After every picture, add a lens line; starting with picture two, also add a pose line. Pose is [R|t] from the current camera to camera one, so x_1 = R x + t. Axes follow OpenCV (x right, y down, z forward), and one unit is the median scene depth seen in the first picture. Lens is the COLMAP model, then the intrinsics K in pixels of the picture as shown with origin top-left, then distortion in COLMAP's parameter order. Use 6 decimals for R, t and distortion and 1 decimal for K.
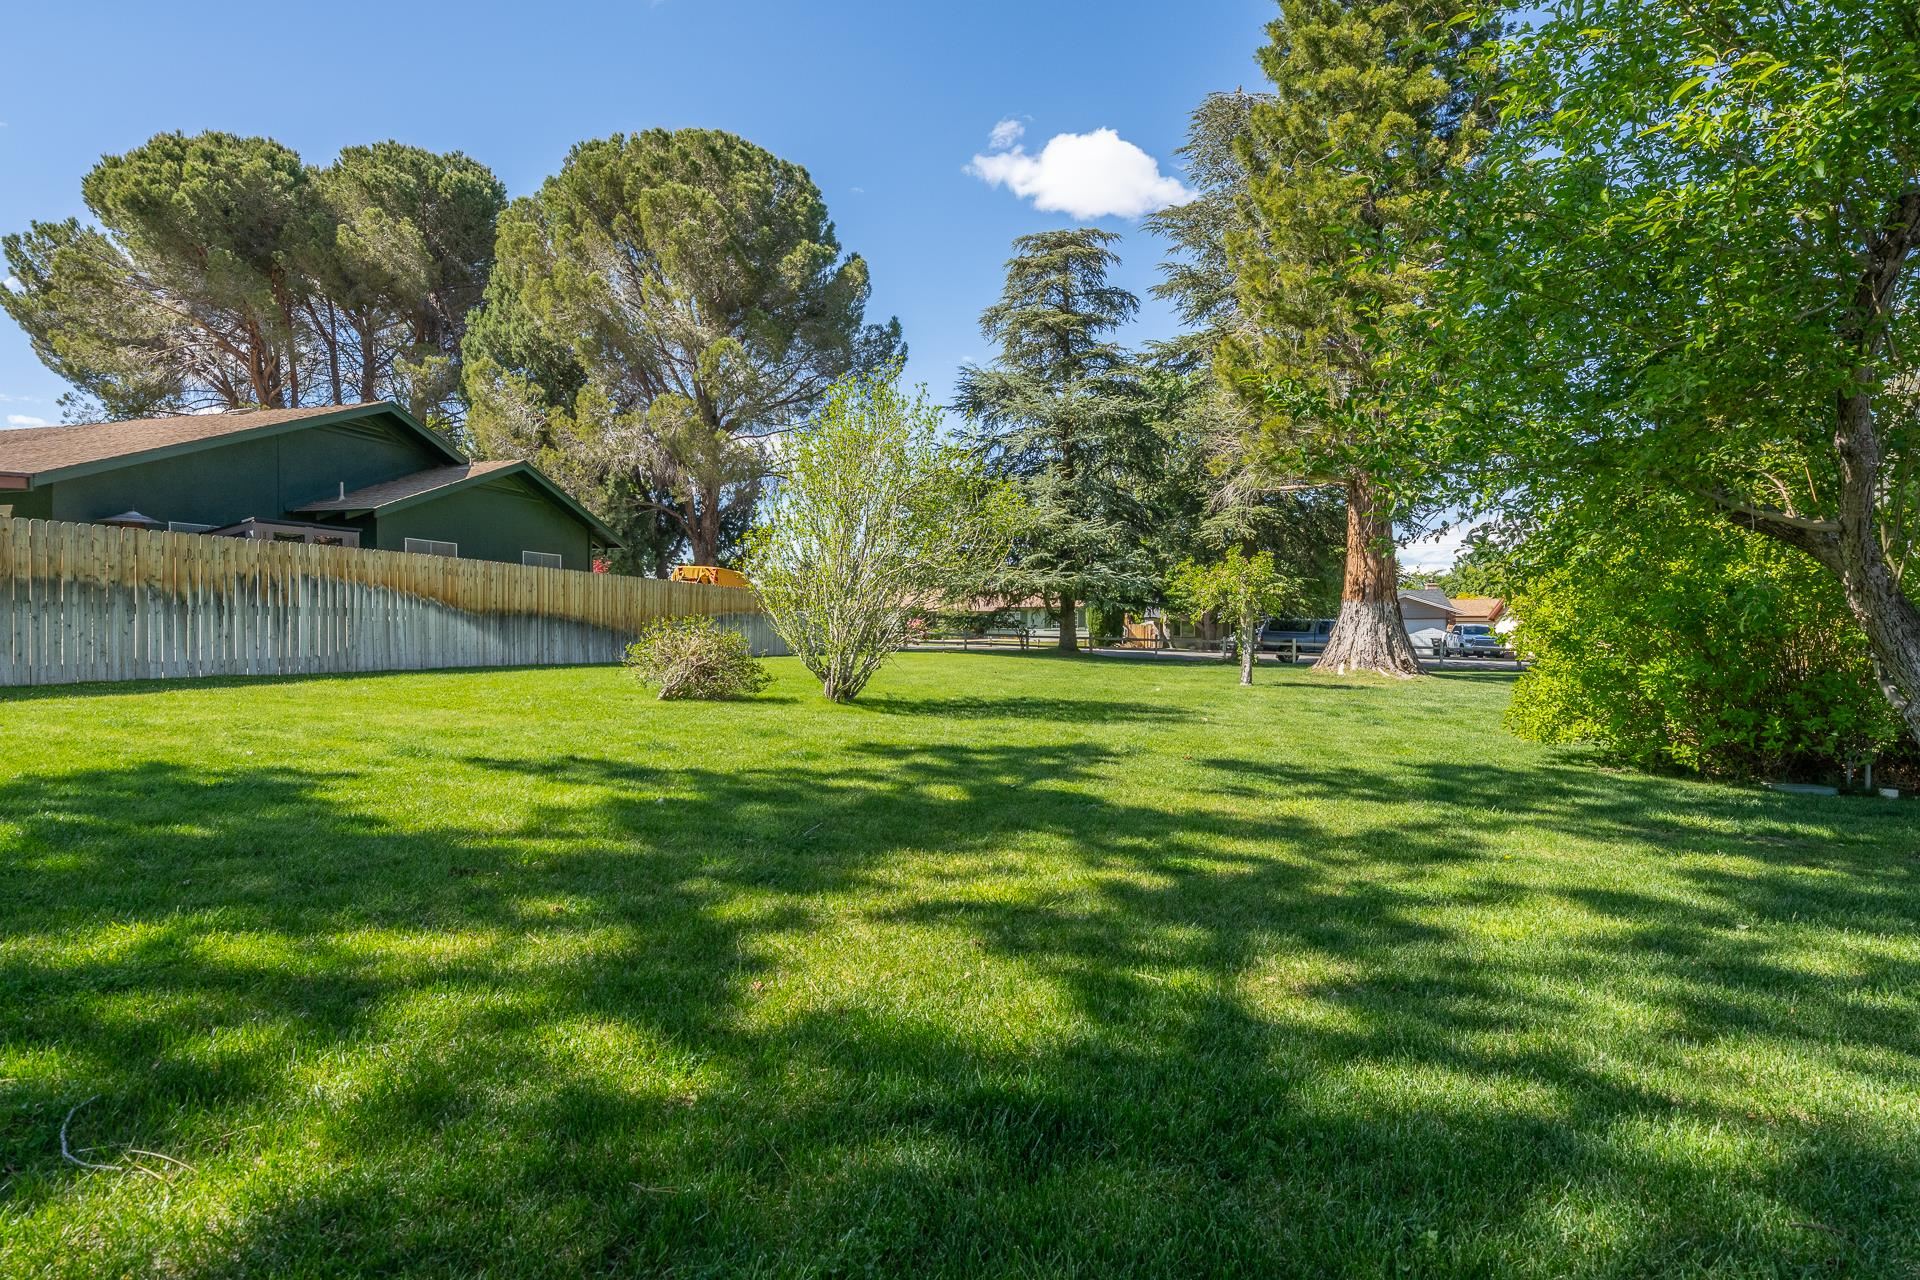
lens RADIAL K [[998.4, 0, 959.2], [0, 998.4, 637.4], [0, 0, 1]] dist [-0.005963, 0.001020]
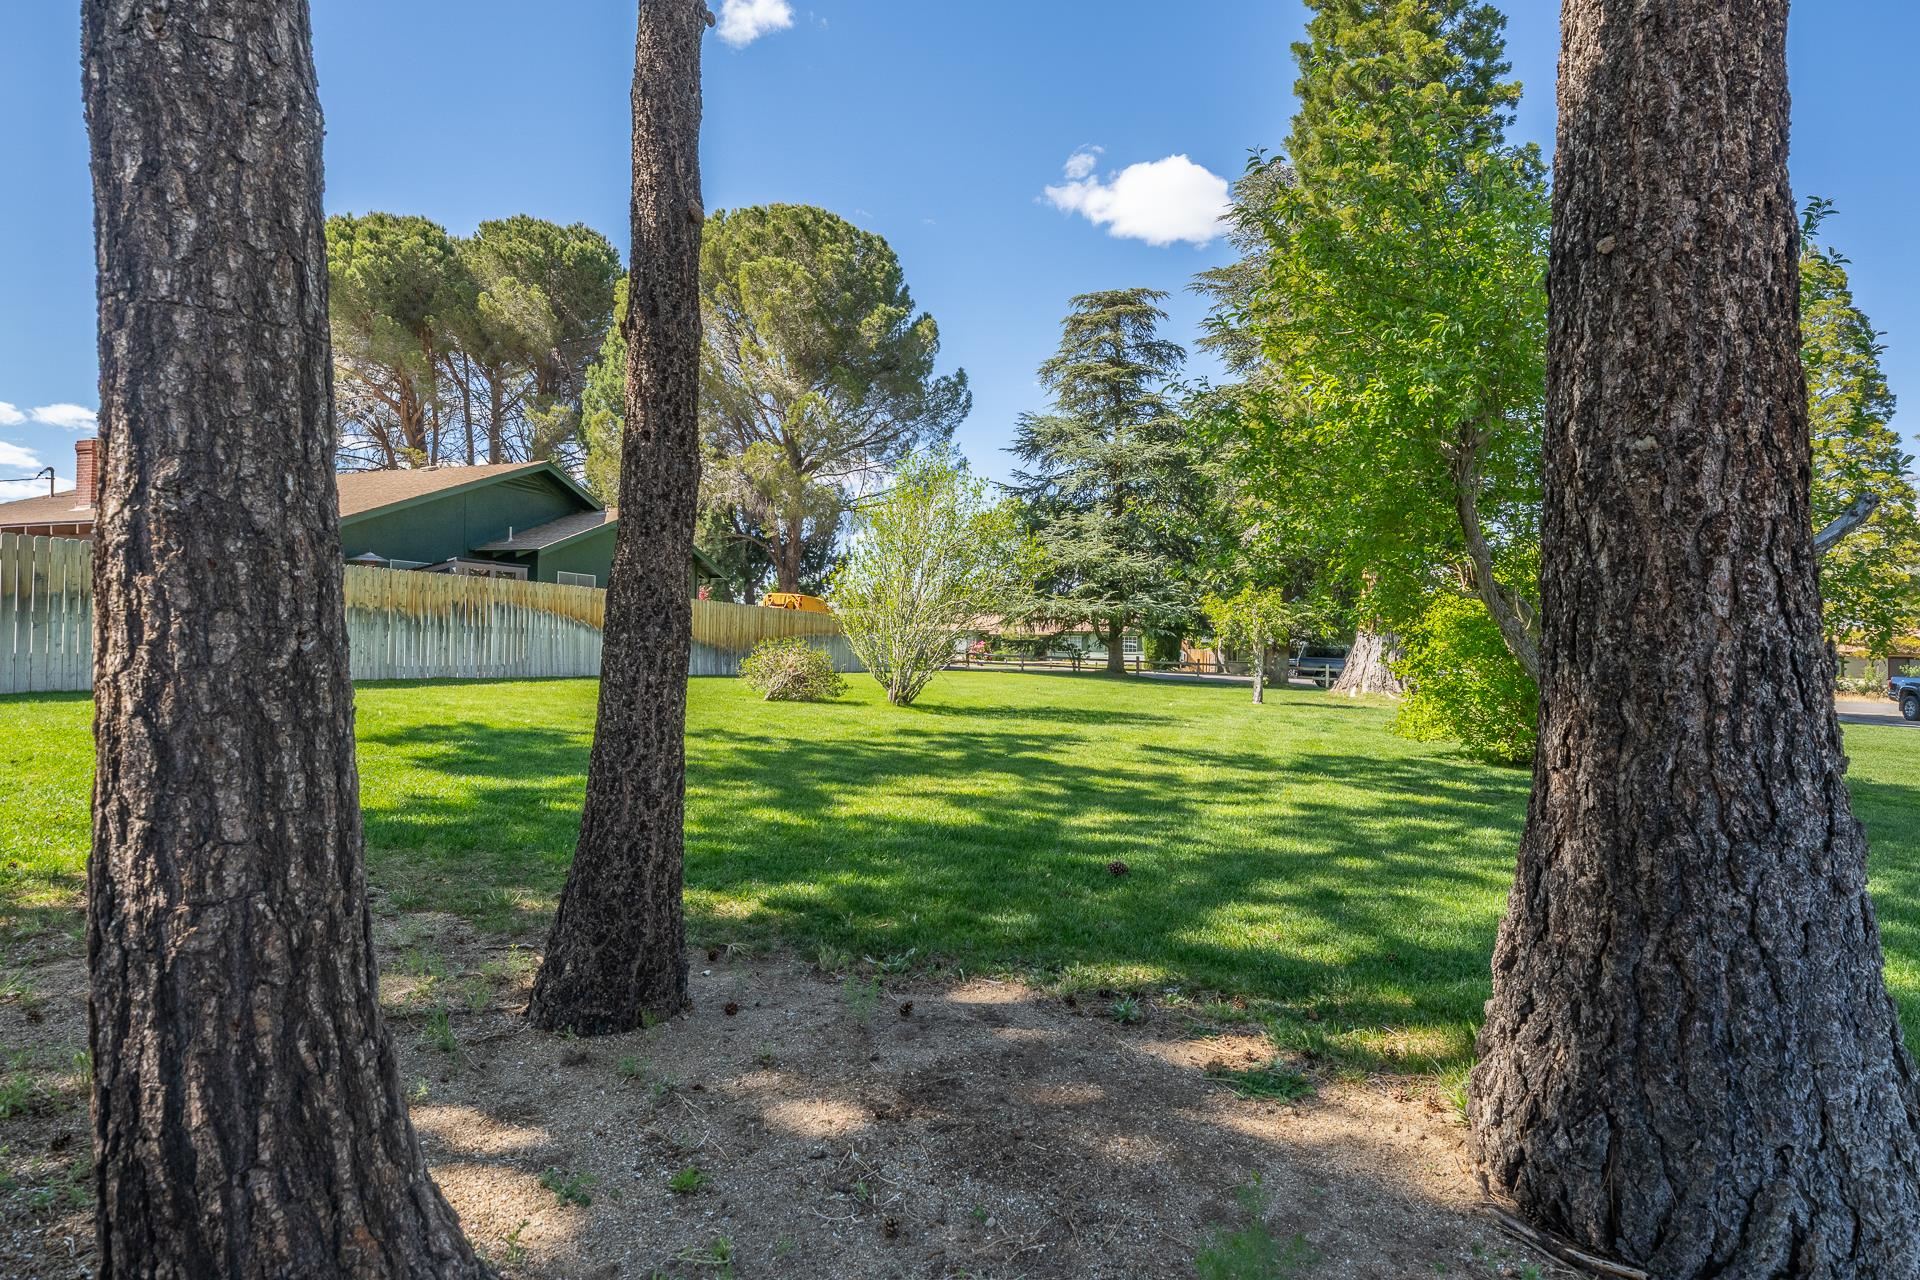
lens RADIAL K [[998.4, 0, 960.3], [0, 998.4, 640.8], [0, 0, 1]] dist [-0.005963, 0.001020]
pose [[0.997354, 0.013460, -0.071439, 0.017813], [-0.014790, 0.999727, -0.018110, 0.000848], [0.071176, 0.019119, 0.997281, -0.102763]]
